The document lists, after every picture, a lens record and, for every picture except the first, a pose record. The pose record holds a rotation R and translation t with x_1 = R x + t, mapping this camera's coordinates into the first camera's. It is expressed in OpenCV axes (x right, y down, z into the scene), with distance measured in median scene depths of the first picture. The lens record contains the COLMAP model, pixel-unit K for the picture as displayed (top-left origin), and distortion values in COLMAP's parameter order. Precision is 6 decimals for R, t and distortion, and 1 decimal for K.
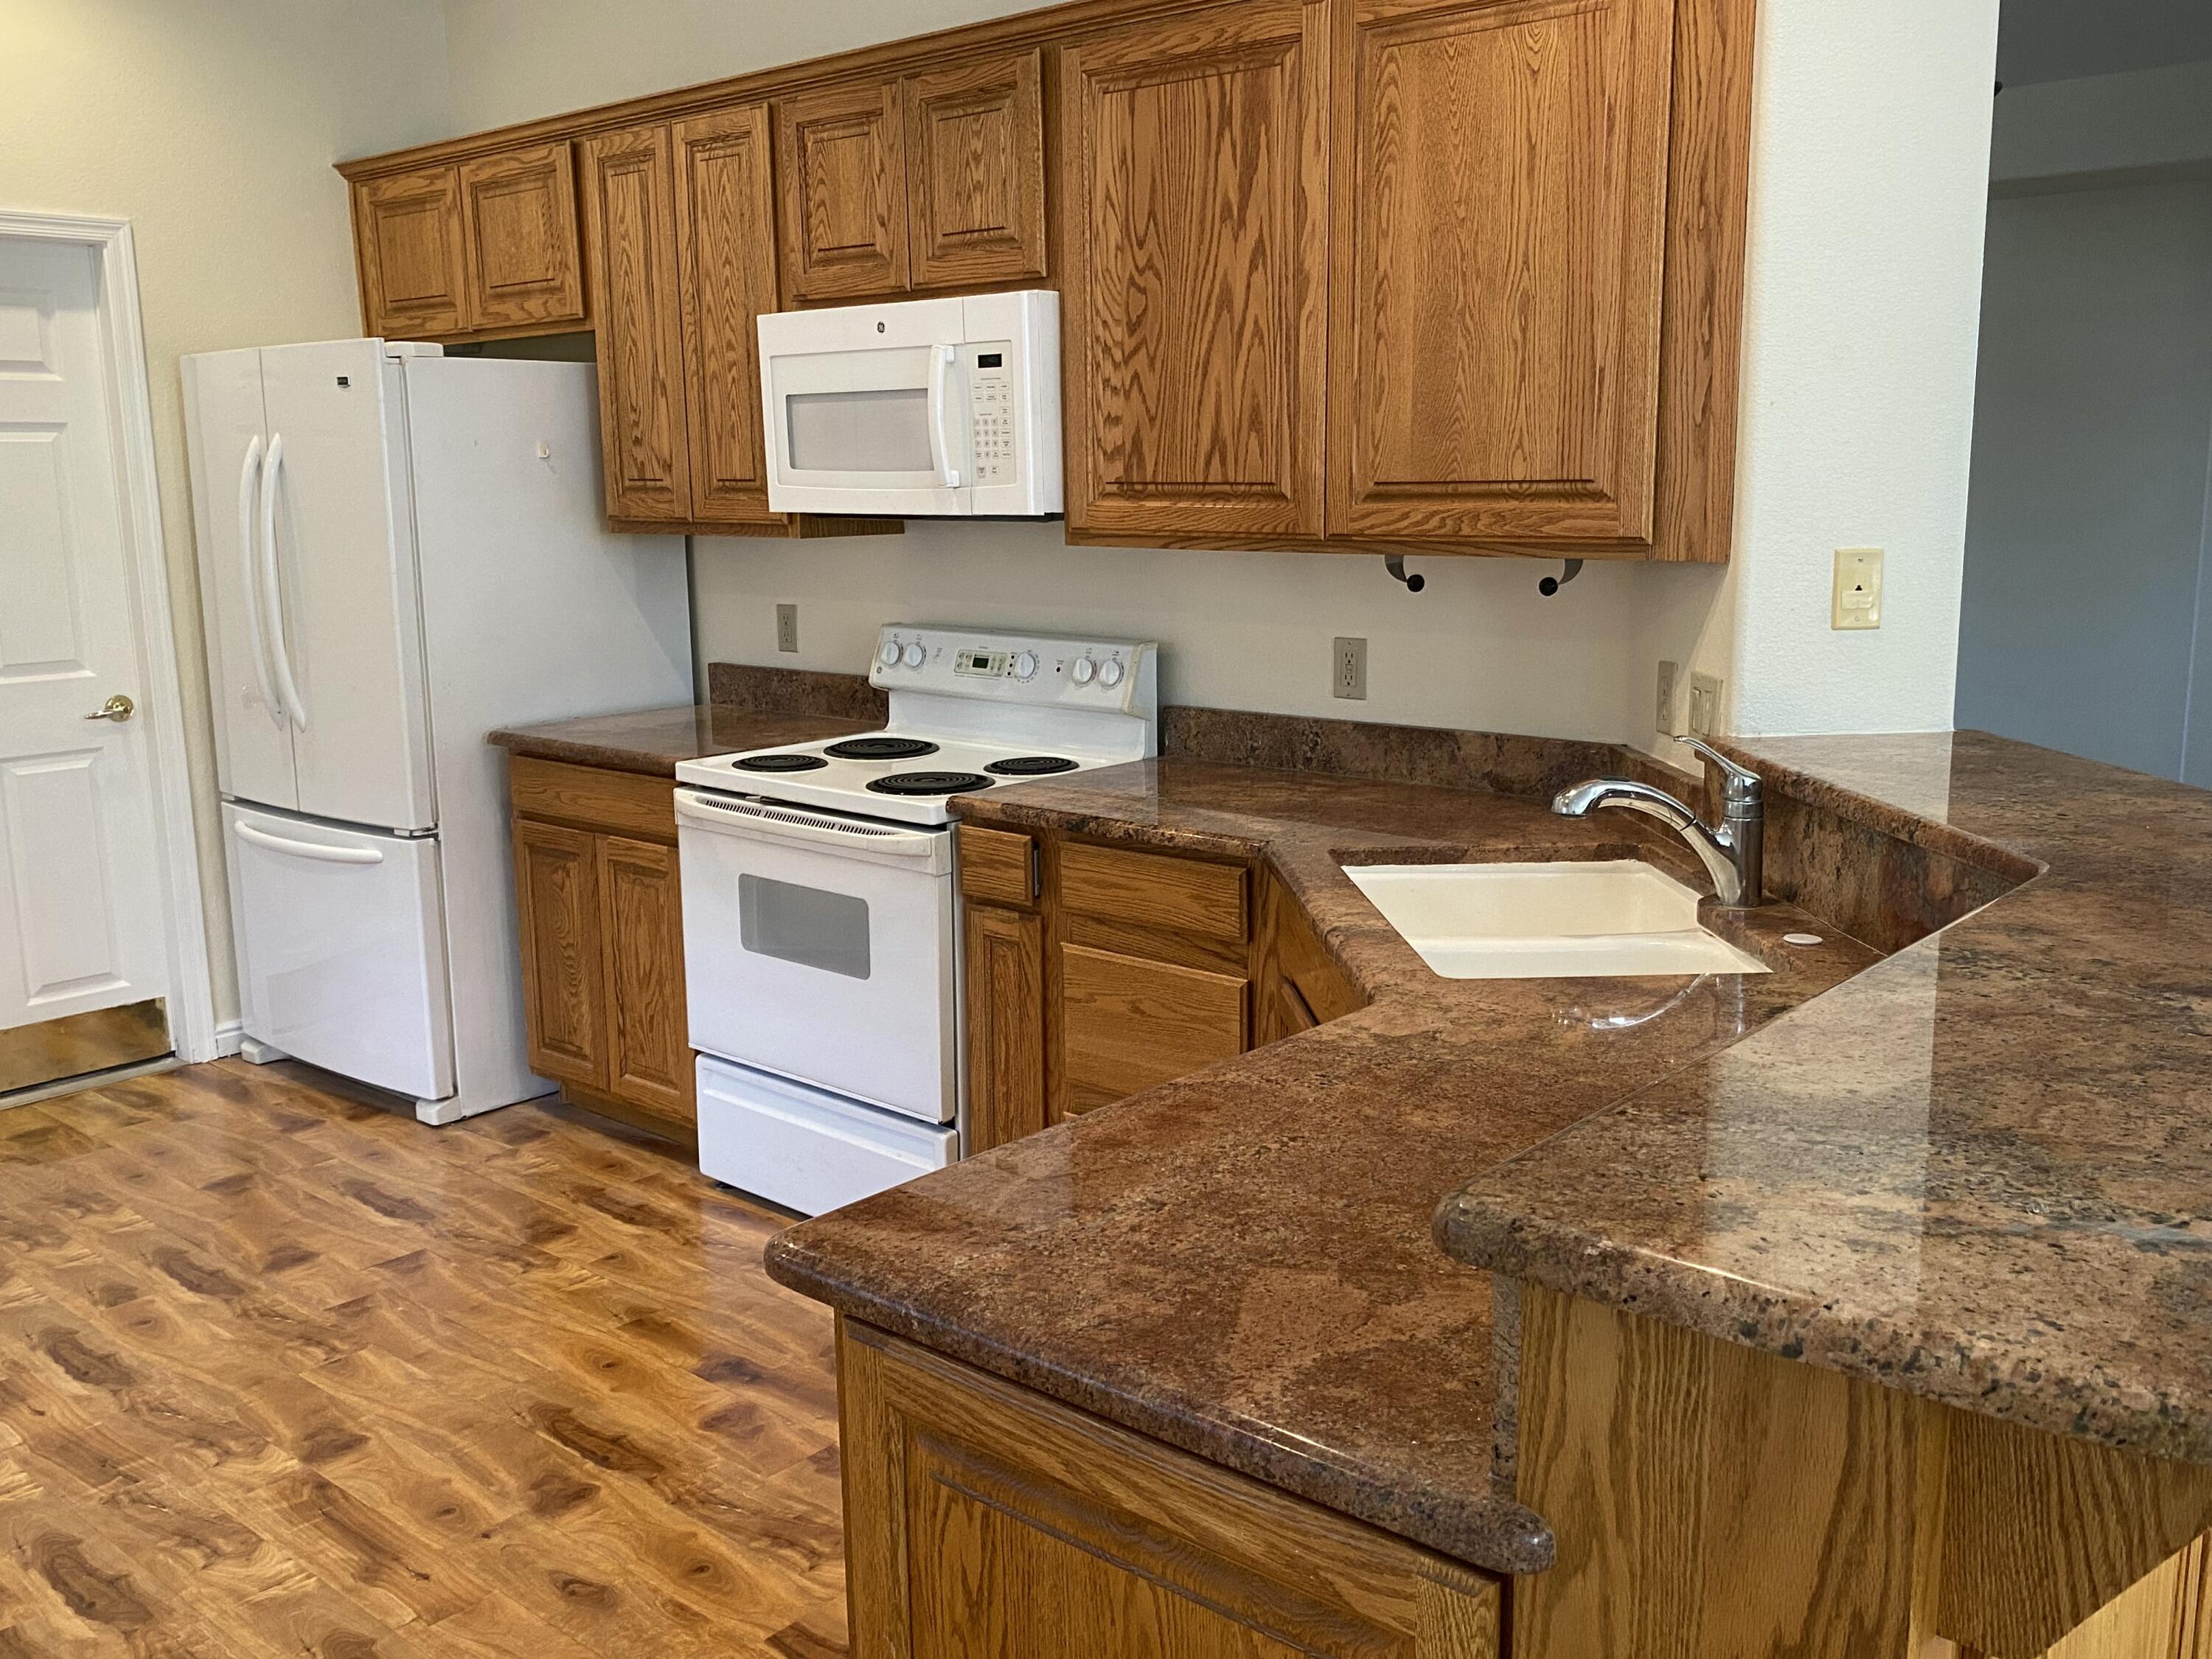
lens RADIAL K [[1934.4, 0, 1103.2], [0, 1934.4, 828.6], [0, 0, 1]] dist [0.079424, -0.122653]
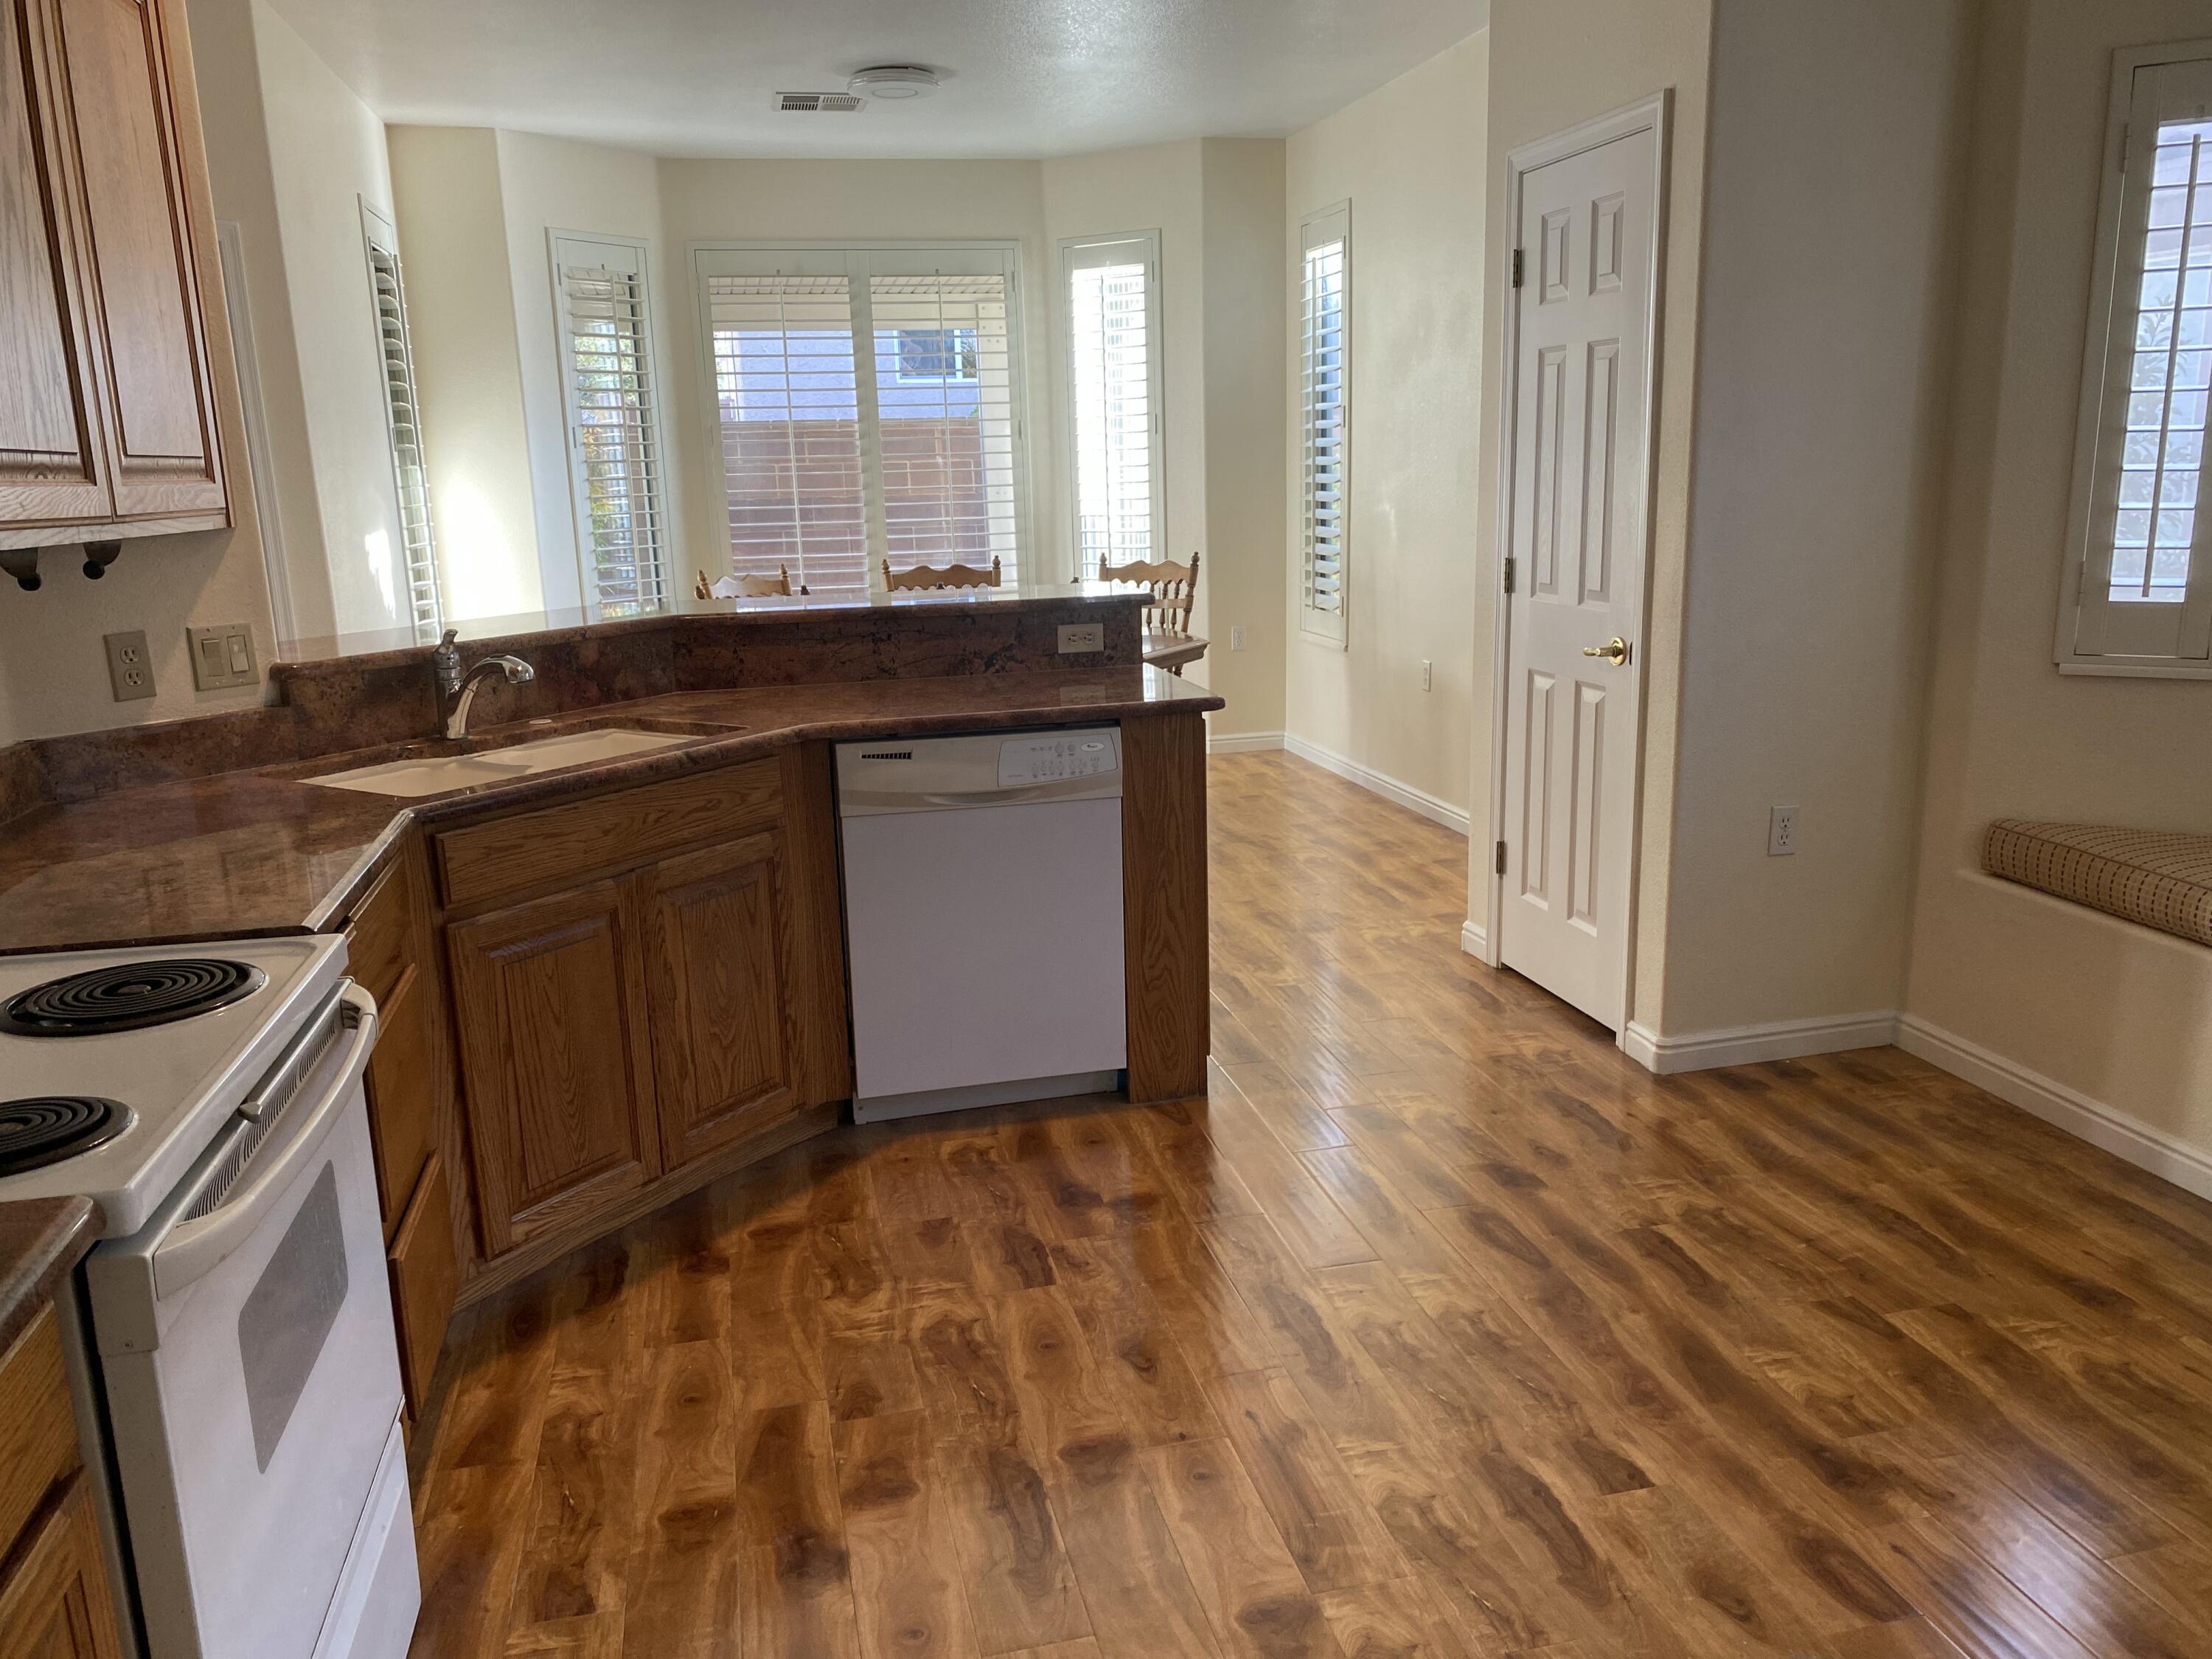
lens RADIAL K [[1700.2, 0, 1110.8], [0, 1700.2, 833.5], [0, 0, 1]] dist [0.008206, 0.007010]
pose [[-0.810712, -0.089527, 0.578559, -0.614288], [0.150252, 0.923320, 0.353418, -0.203223], [-0.565836, 0.373450, -0.735095, 1.236204]]
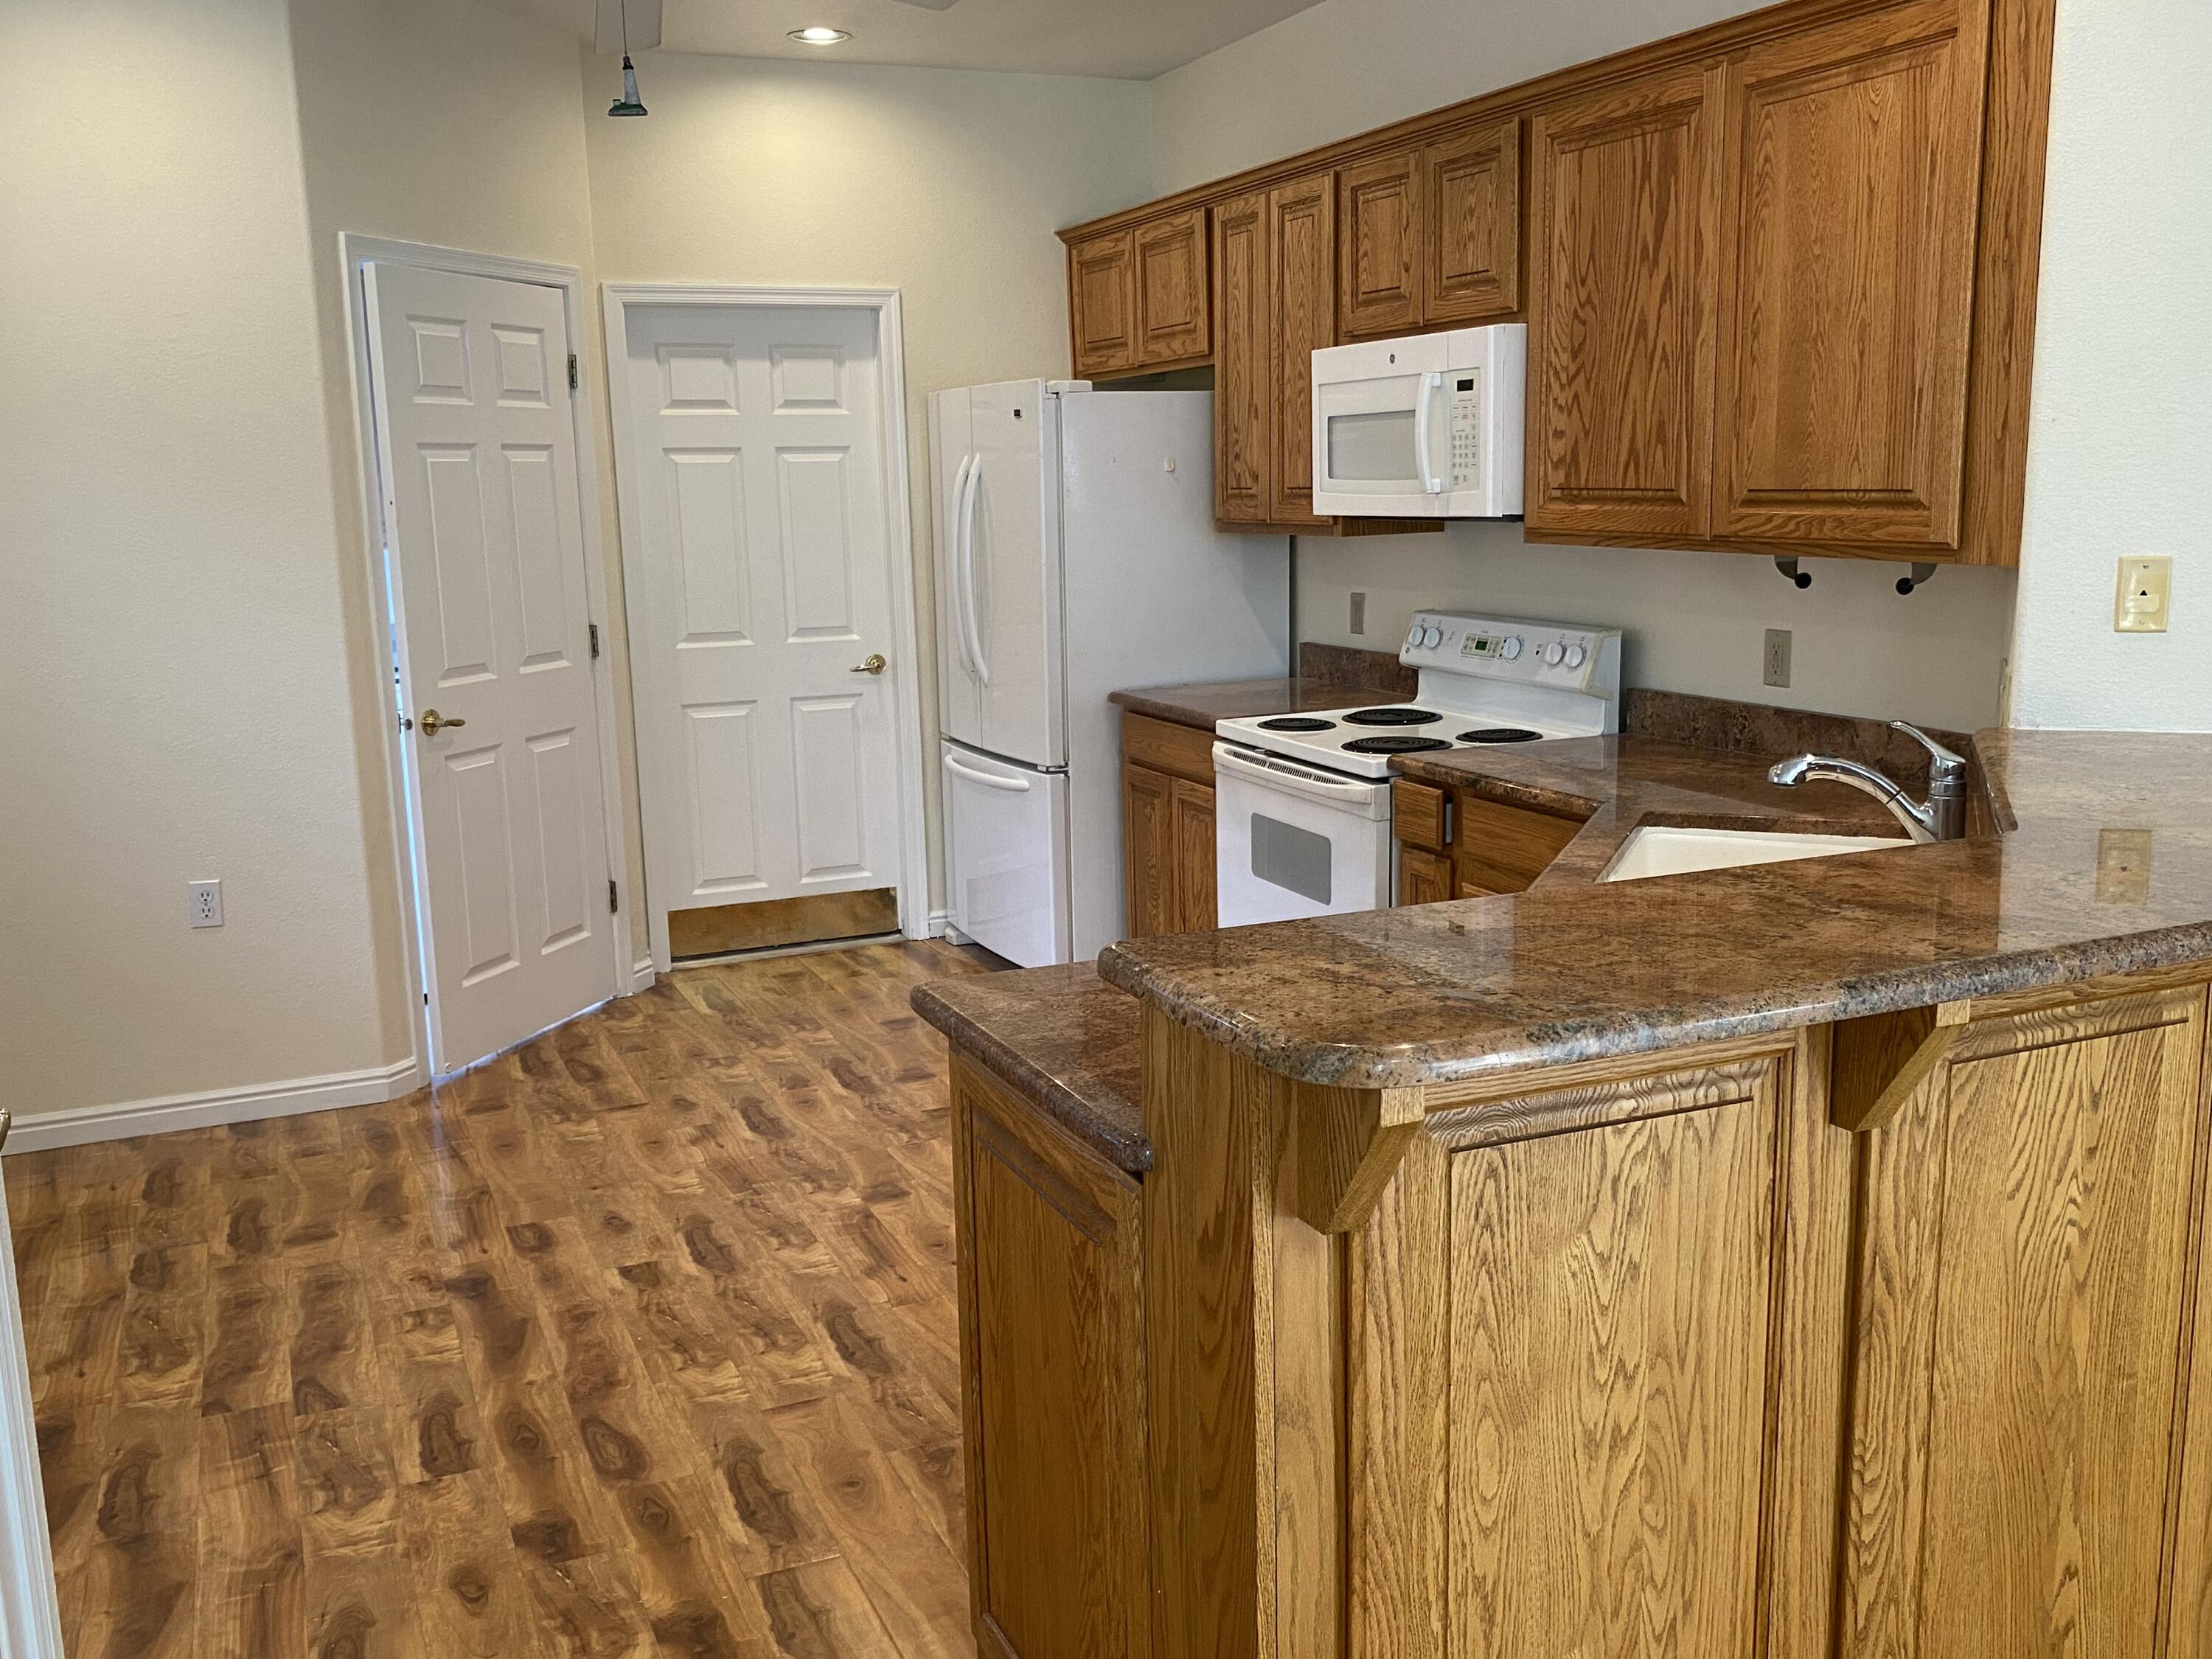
lens RADIAL K [[1934.4, 0, 1106.3], [0, 1934.4, 840.9], [0, 0, 1]] dist [0.079424, -0.122653]
pose [[0.905382, 0.073455, -0.418197, 0.262003], [-0.068927, 0.997284, 0.025946, 0.017425], [0.418967, 0.005334, 0.907986, -0.156903]]
